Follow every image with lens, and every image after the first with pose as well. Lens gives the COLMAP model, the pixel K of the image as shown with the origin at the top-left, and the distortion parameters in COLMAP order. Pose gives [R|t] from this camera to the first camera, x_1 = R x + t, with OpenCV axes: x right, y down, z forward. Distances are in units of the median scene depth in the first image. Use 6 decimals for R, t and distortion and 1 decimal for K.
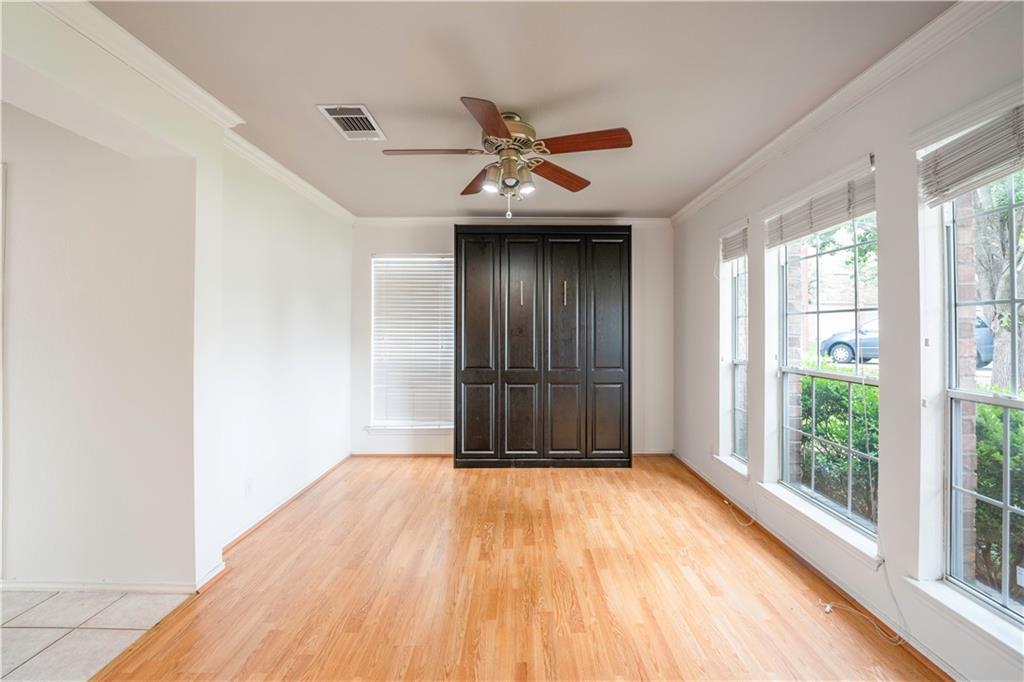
lens RADIAL K [[425.2, 0, 530.0], [0, 425.2, 324.3], [0, 0, 1]] dist [-0.033881, 0.000178]
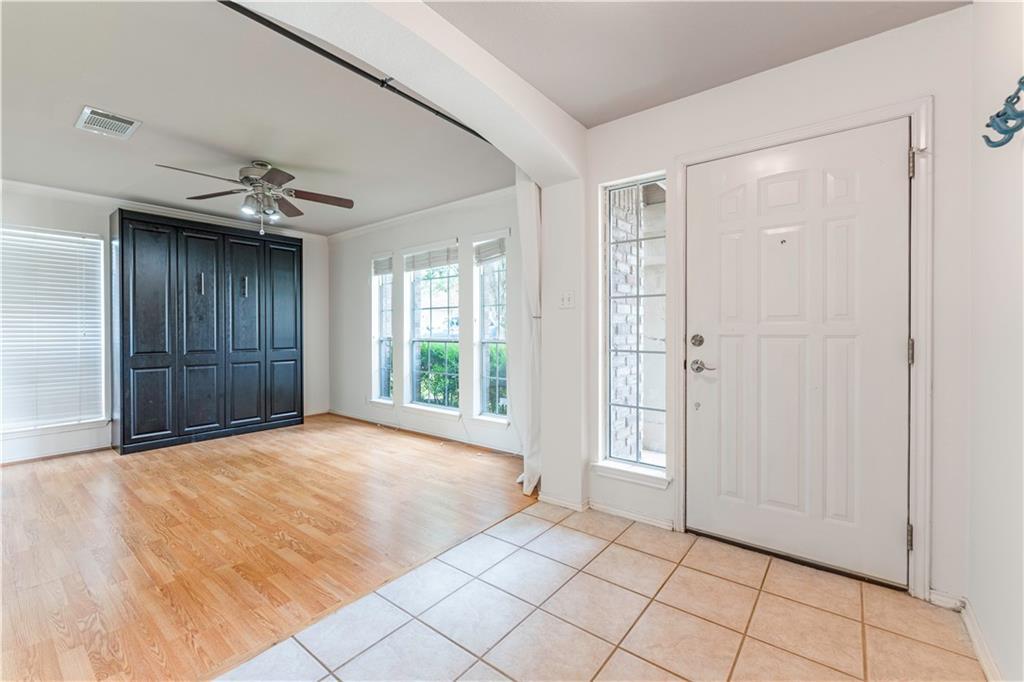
lens RADIAL K [[425.7, 0, 512.0], [0, 425.7, 332.2], [0, 0, 1]] dist [-0.000027, 0.000015]
pose [[0.637698, -0.004804, 0.770271, -0.463237], [-0.007831, 0.999888, 0.012719, 0.041471], [-0.770247, -0.014143, 0.637589, -0.430416]]
